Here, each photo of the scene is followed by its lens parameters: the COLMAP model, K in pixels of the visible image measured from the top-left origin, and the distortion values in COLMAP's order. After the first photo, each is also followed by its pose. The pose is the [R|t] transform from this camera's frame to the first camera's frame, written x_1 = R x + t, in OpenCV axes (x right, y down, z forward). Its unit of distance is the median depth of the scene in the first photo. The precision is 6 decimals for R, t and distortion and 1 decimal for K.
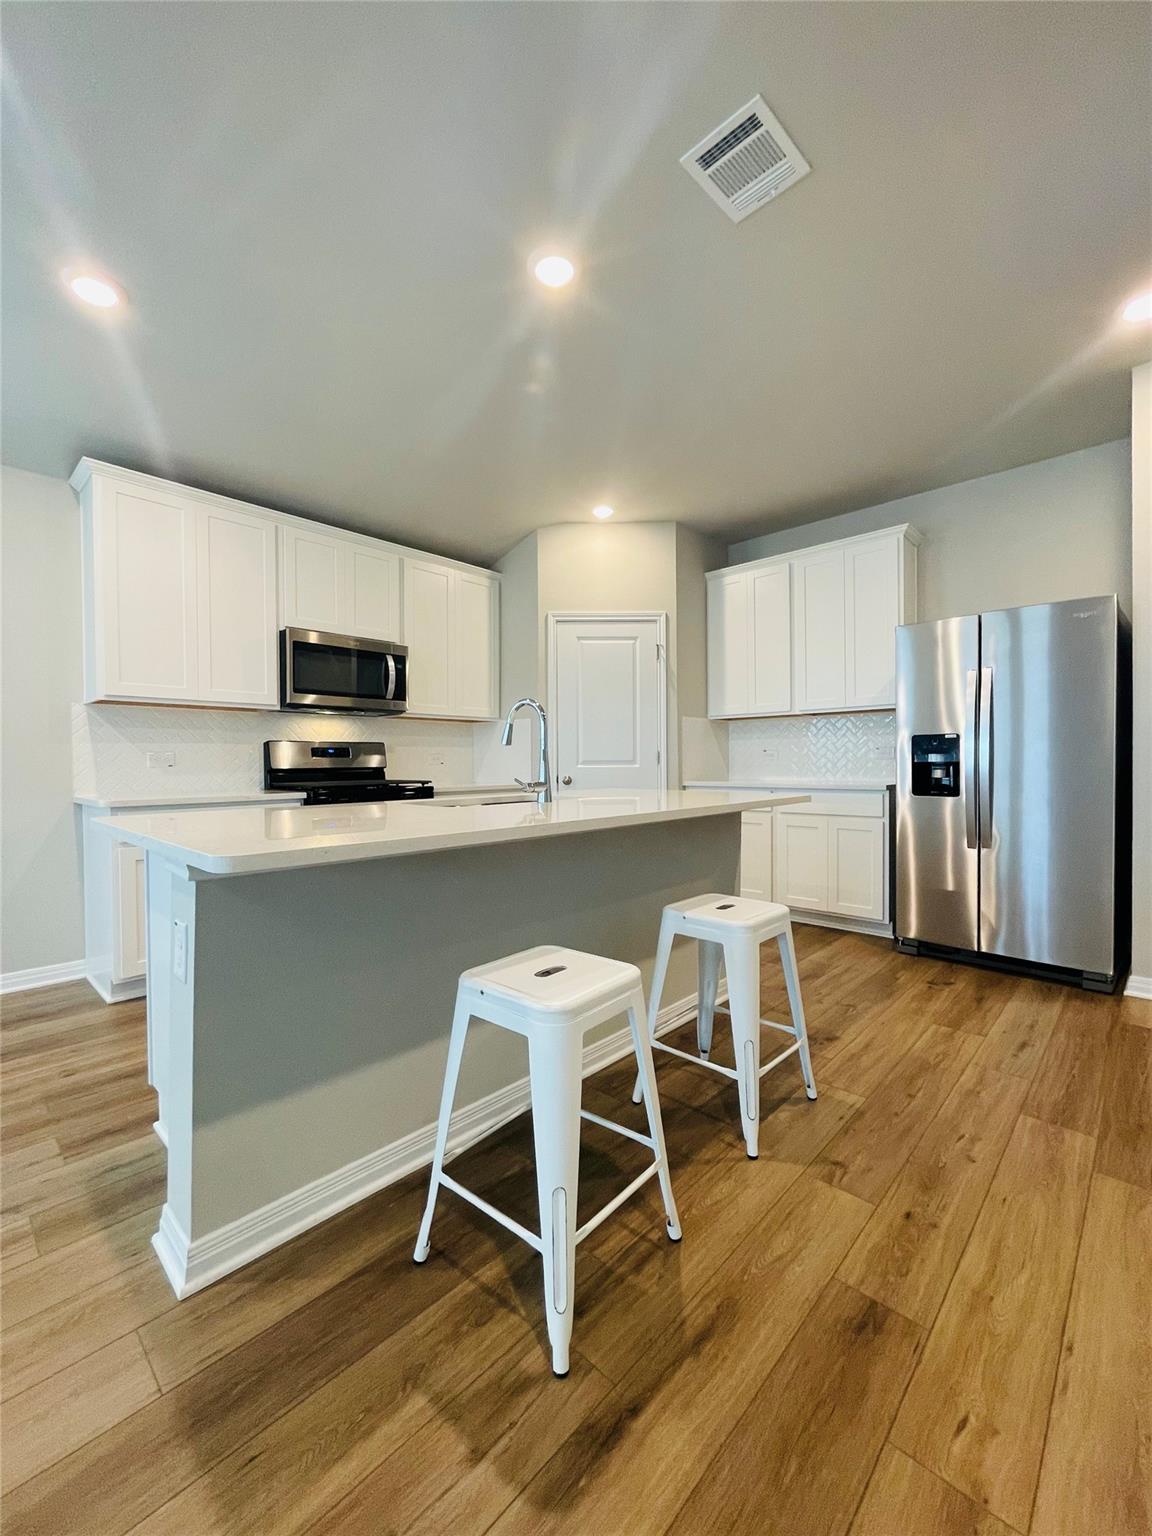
lens RADIAL K [[621.7, 0, 574.9], [0, 621.7, 764.2], [0, 0, 1]] dist [0.001285, 0.000318]
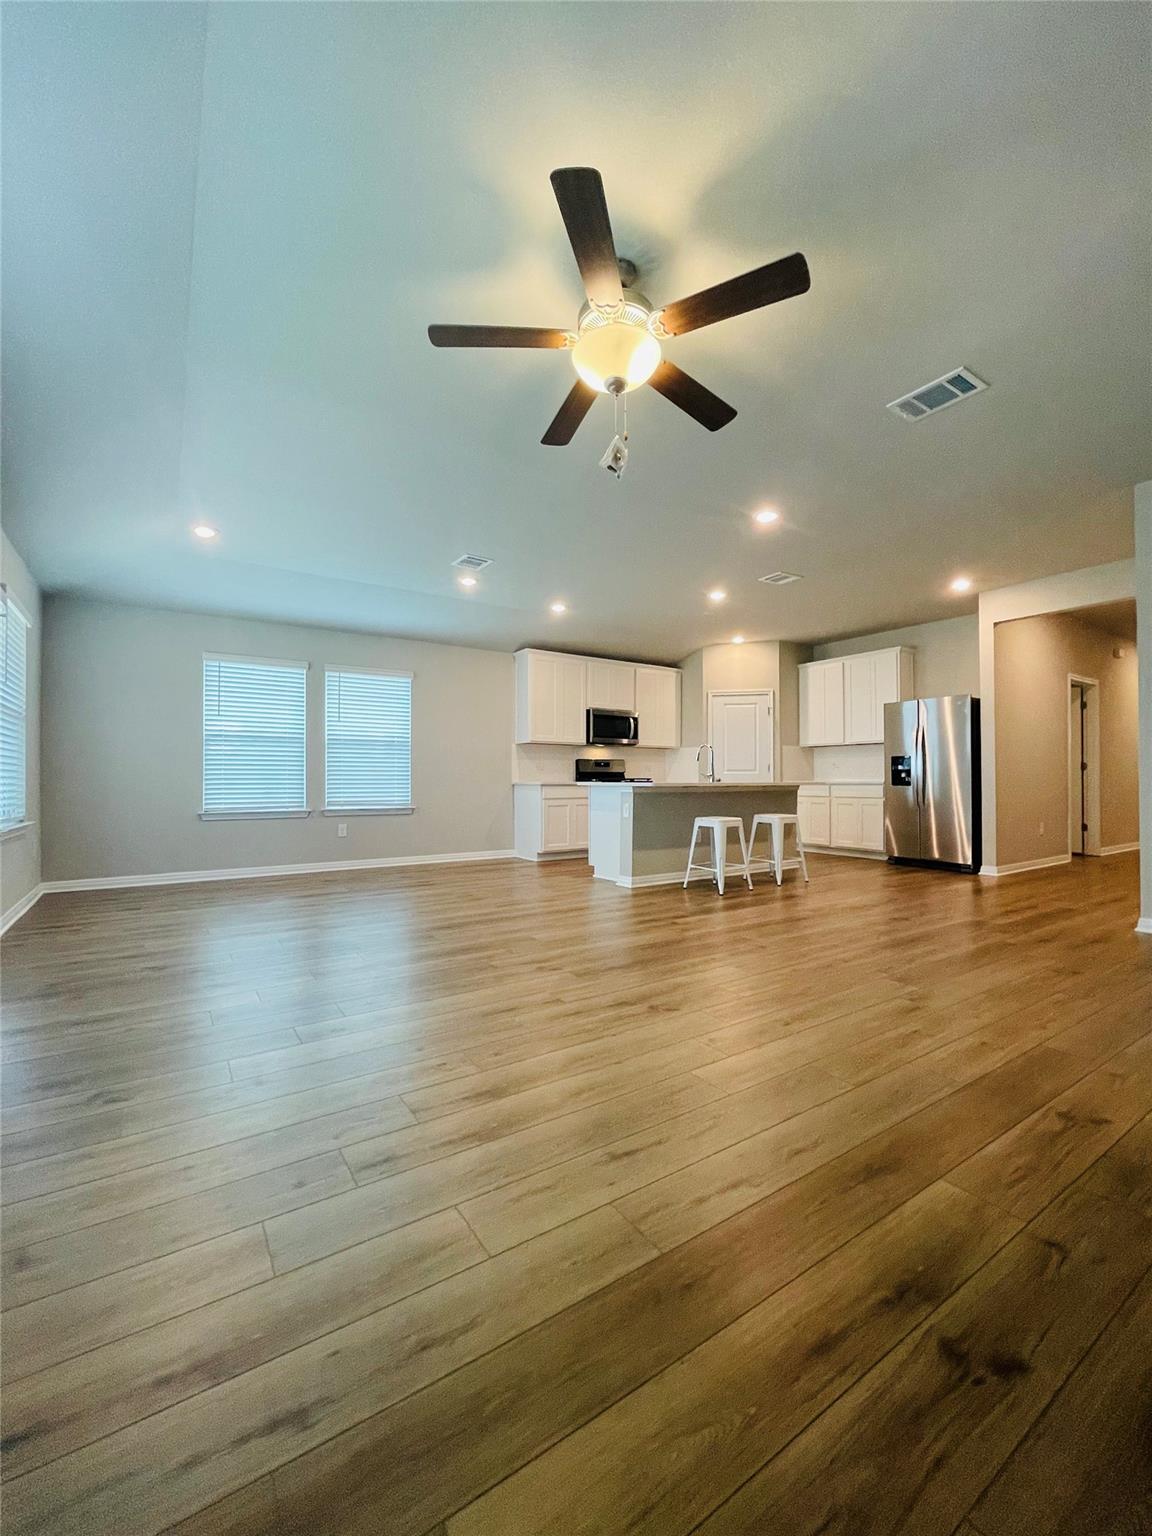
lens RADIAL K [[621.7, 0, 583.1], [0, 621.7, 768.5], [0, 0, 1]] dist [0.001285, 0.000318]
pose [[0.979574, 0.003878, -0.201045, -0.036797], [-0.008411, 0.999729, -0.021697, 0.037077], [0.200906, 0.022944, 0.979342, -0.979810]]
